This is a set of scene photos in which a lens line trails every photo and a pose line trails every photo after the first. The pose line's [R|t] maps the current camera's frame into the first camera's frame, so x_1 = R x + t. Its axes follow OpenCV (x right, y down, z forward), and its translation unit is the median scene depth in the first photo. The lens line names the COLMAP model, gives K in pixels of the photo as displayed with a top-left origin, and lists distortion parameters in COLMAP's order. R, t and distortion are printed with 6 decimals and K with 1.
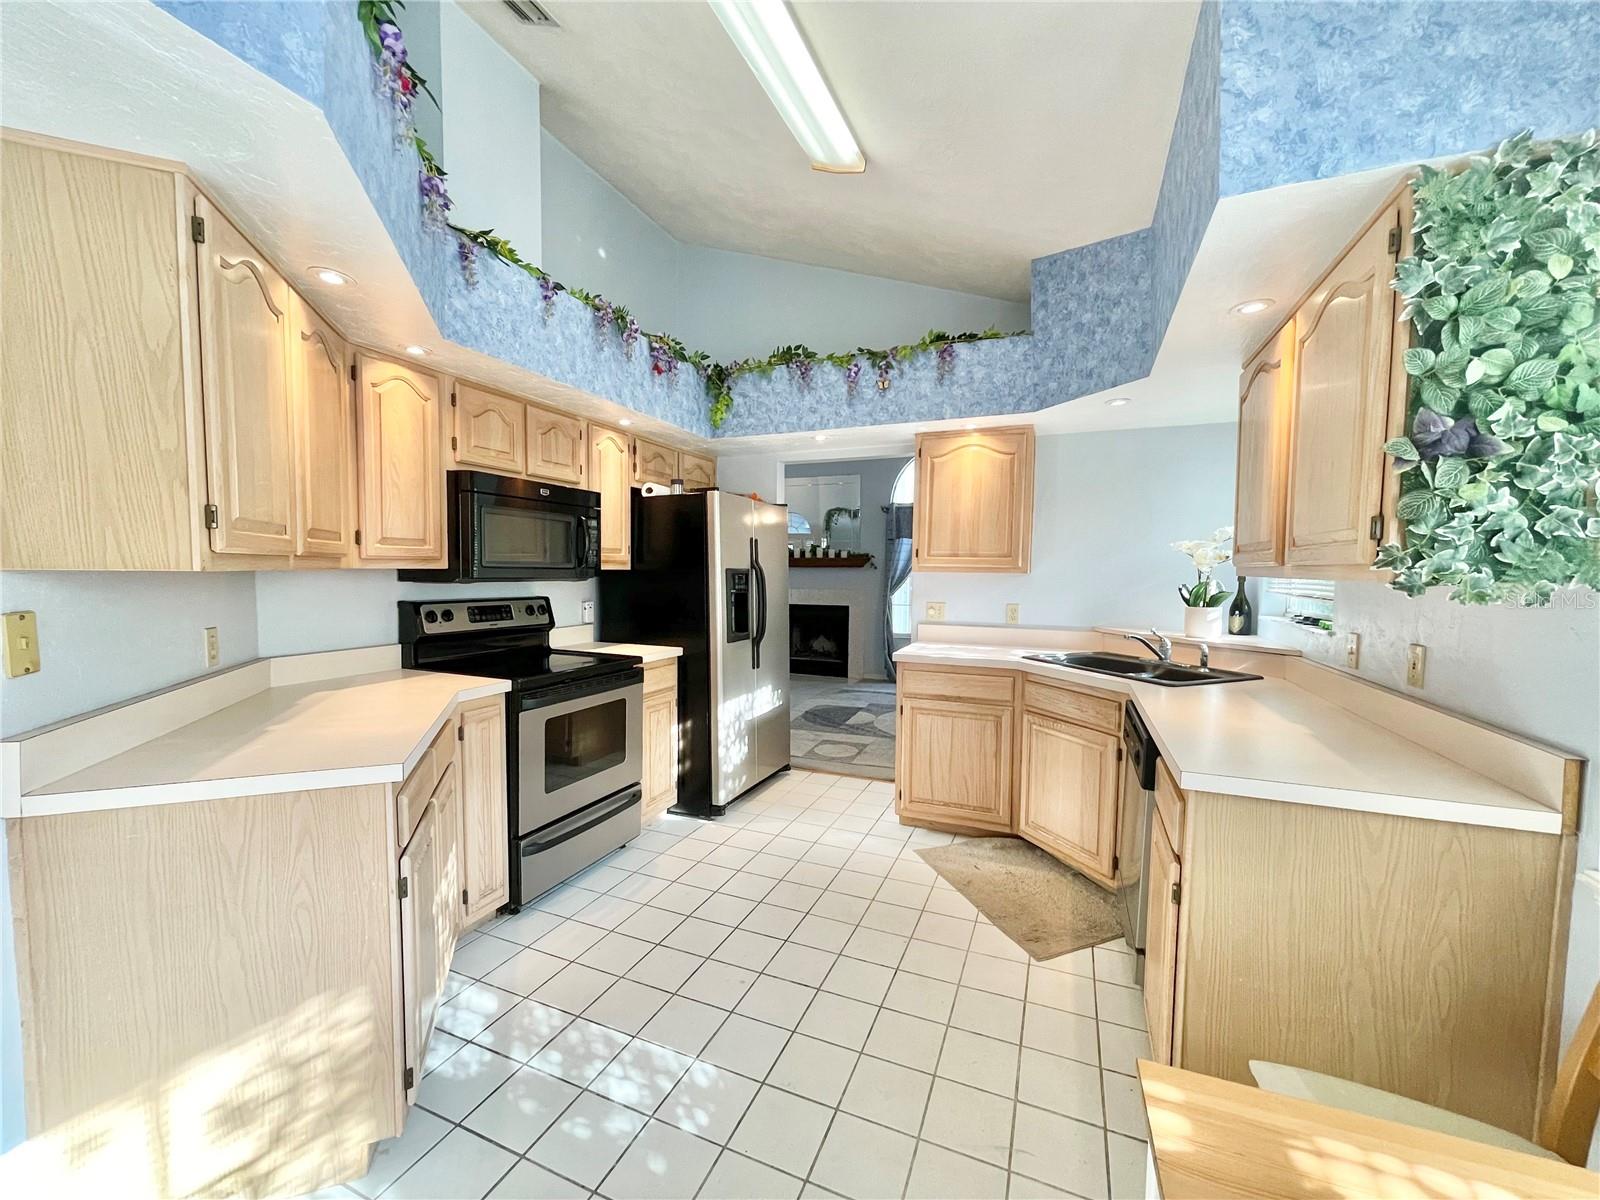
lens RADIAL K [[645.0, 0, 795.2], [0, 645.0, 607.3], [0, 0, 1]] dist [-0.001772, -0.000378]
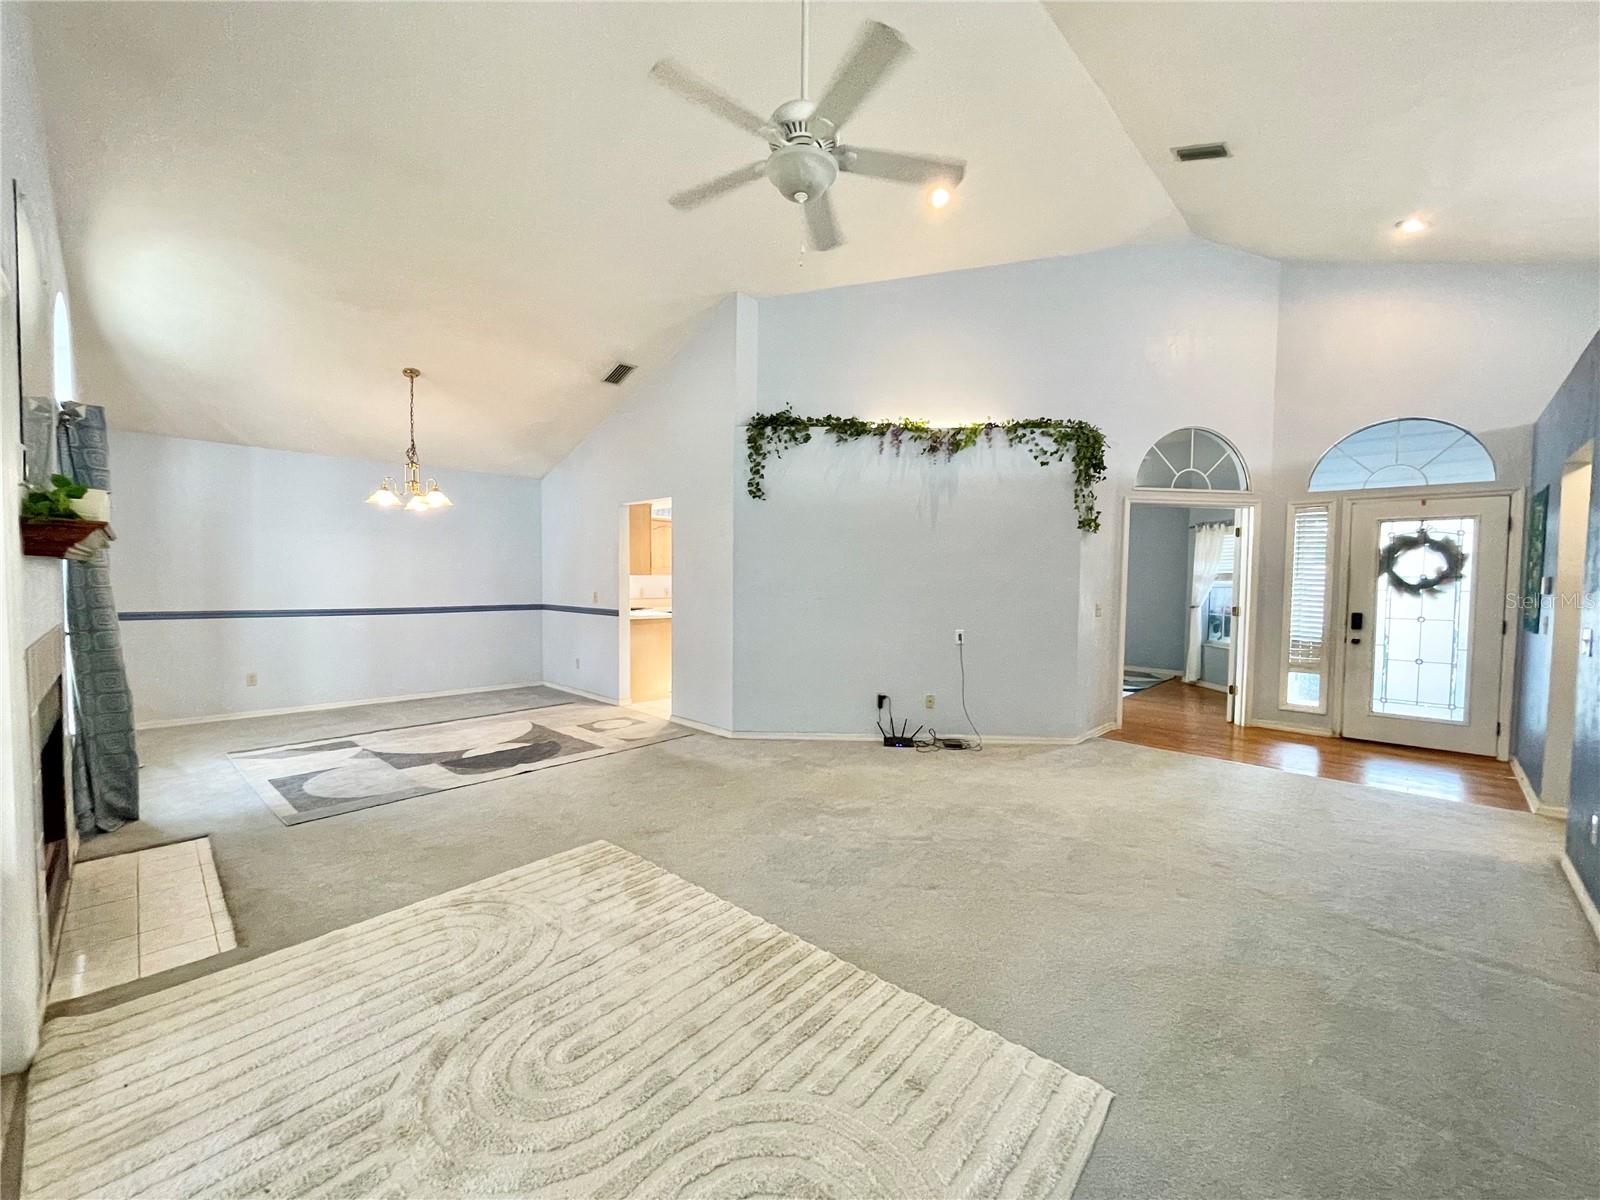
lens RADIAL K [[645.0, 0, 795.2], [0, 645.0, 607.3], [0, 0, 1]] dist [-0.001772, -0.000378]
pose [[-0.929703, -0.030630, 0.367034, -1.055308], [0.006909, 0.994910, 0.100529, -0.175367], [-0.368245, 0.095998, -0.924760, 3.022200]]
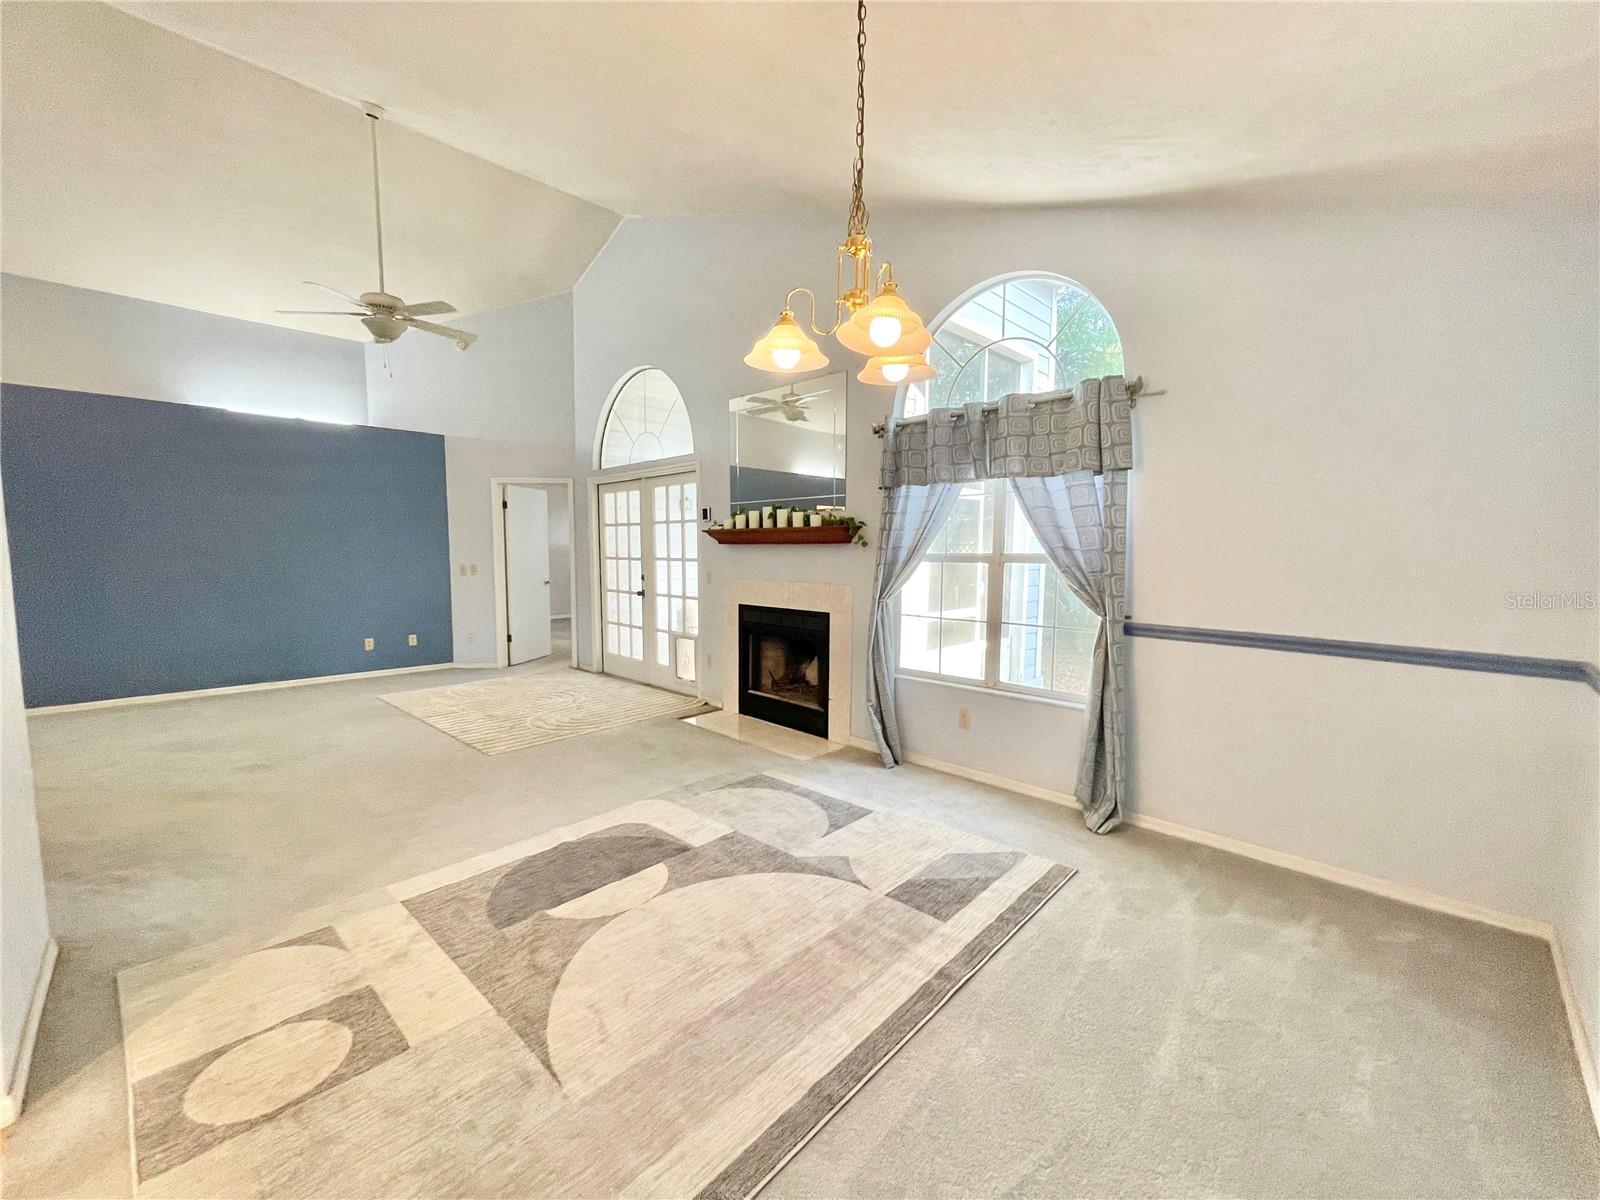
lens RADIAL K [[645.0, 0, 795.2], [0, 645.0, 607.3], [0, 0, 1]] dist [-0.001772, -0.000378]
pose [[0.926154, 0.035892, -0.375434, 0.688194], [-0.023094, 0.998990, 0.038536, -0.073535], [0.376438, -0.027020, 0.926048, 1.214873]]
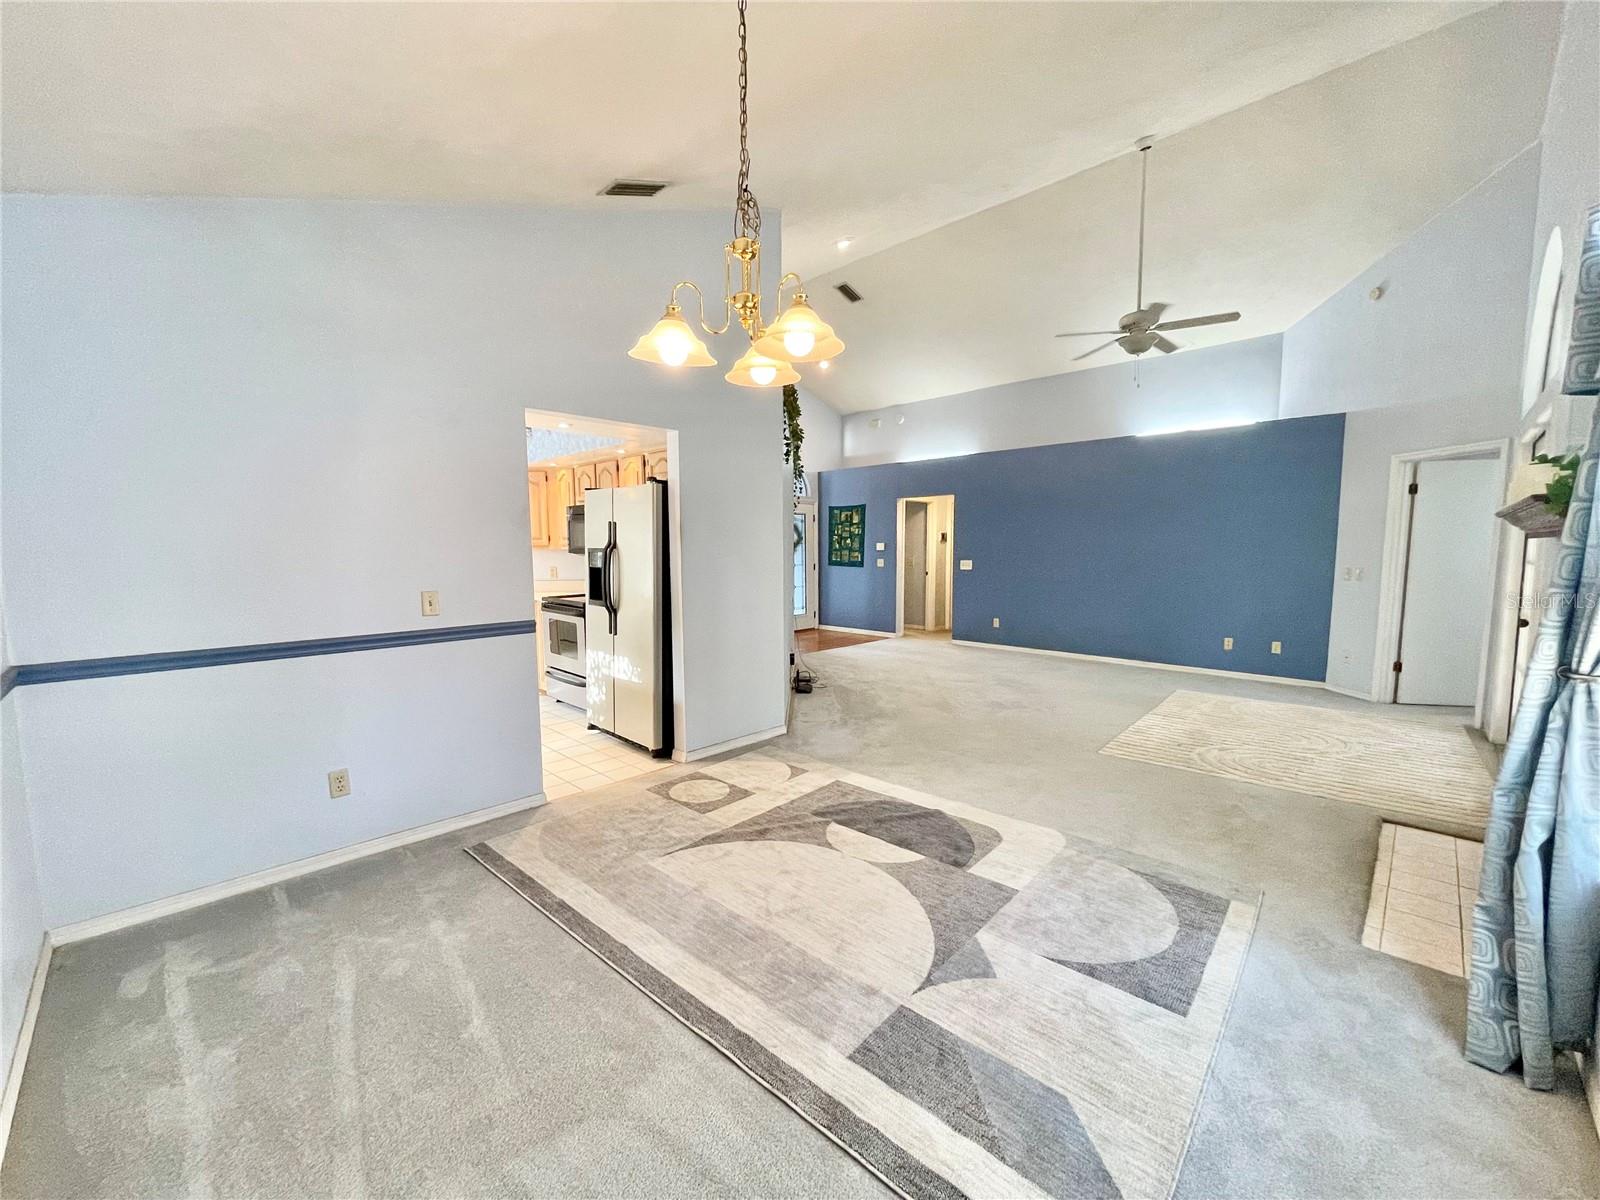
lens RADIAL K [[645.0, 0, 795.2], [0, 645.0, 607.3], [0, 0, 1]] dist [-0.001772, -0.000378]
pose [[-0.371823, 0.085911, -0.924320, 1.070225], [-0.050629, 0.992350, 0.112600, -0.123060], [0.926922, 0.088665, -0.364629, 2.085876]]
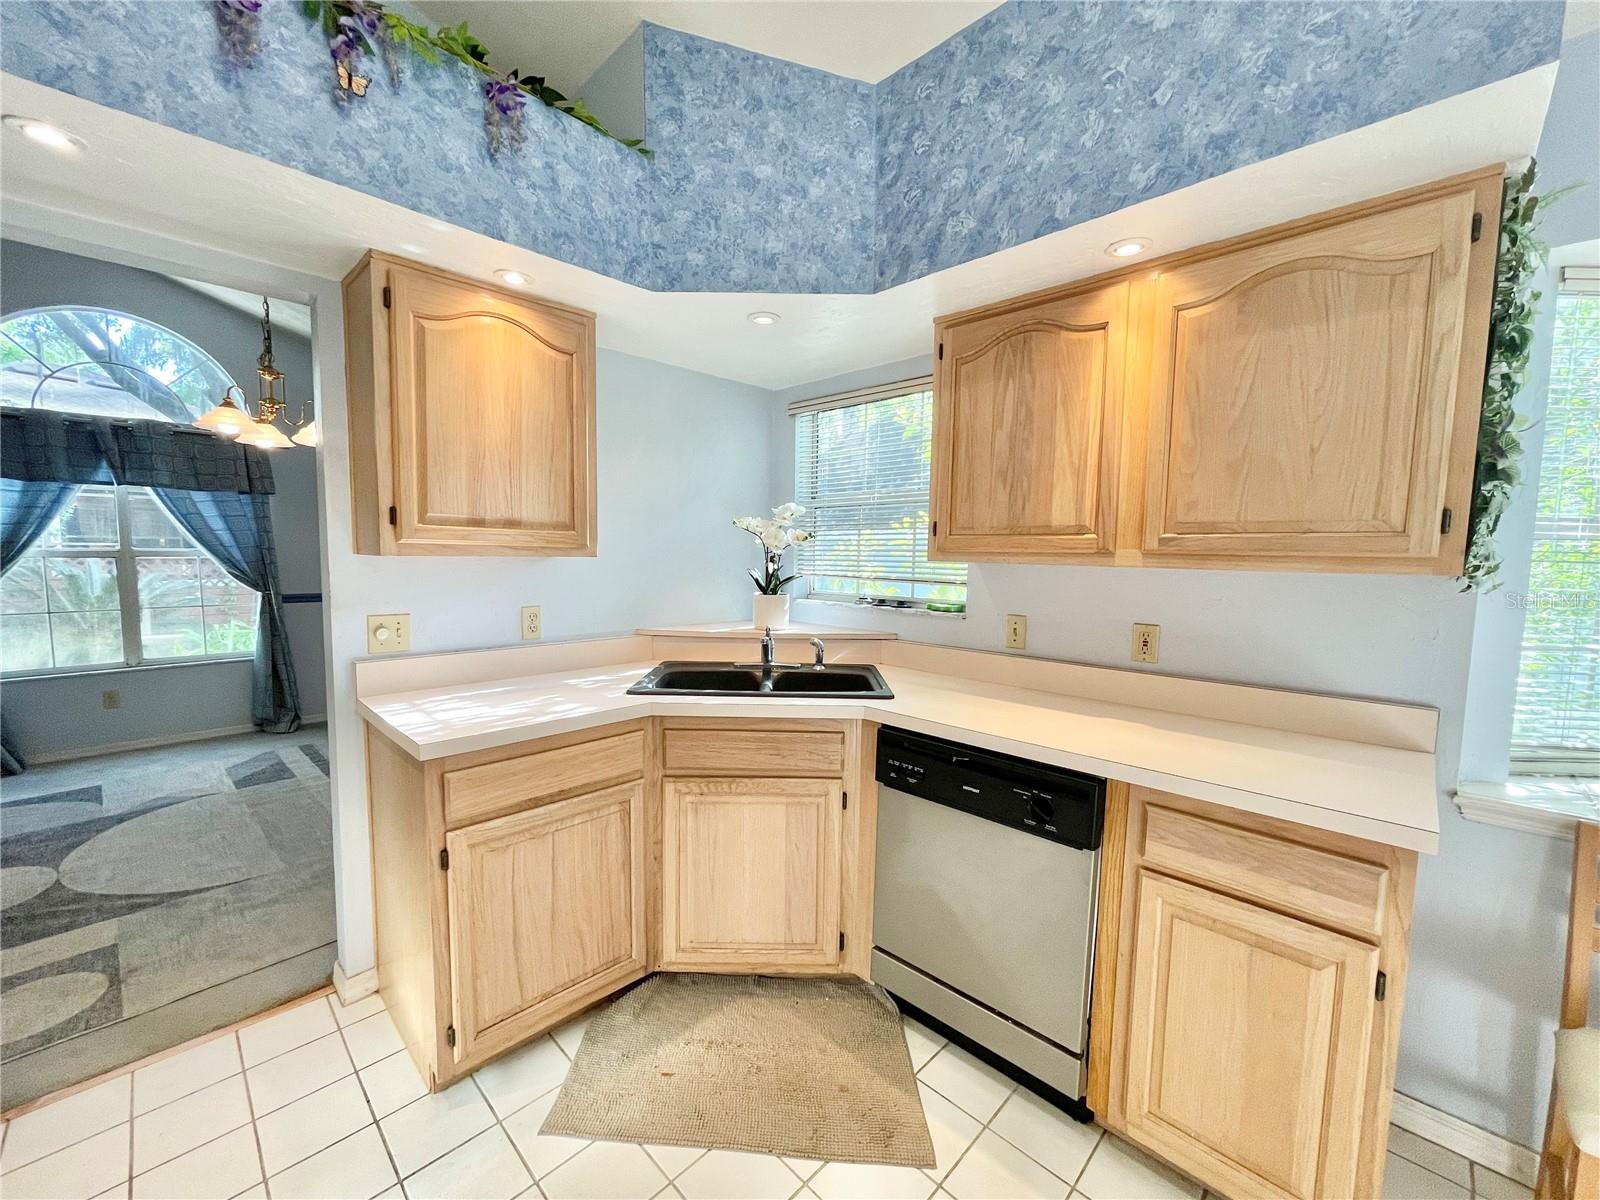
lens RADIAL K [[645.0, 0, 795.2], [0, 645.0, 607.3], [0, 0, 1]] dist [-0.001772, -0.000378]
pose [[0.370960, -0.081881, 0.925032, -0.161820], [0.046635, 0.996491, 0.069504, -0.041626], [-0.927477, 0.017356, 0.373477, 0.638394]]
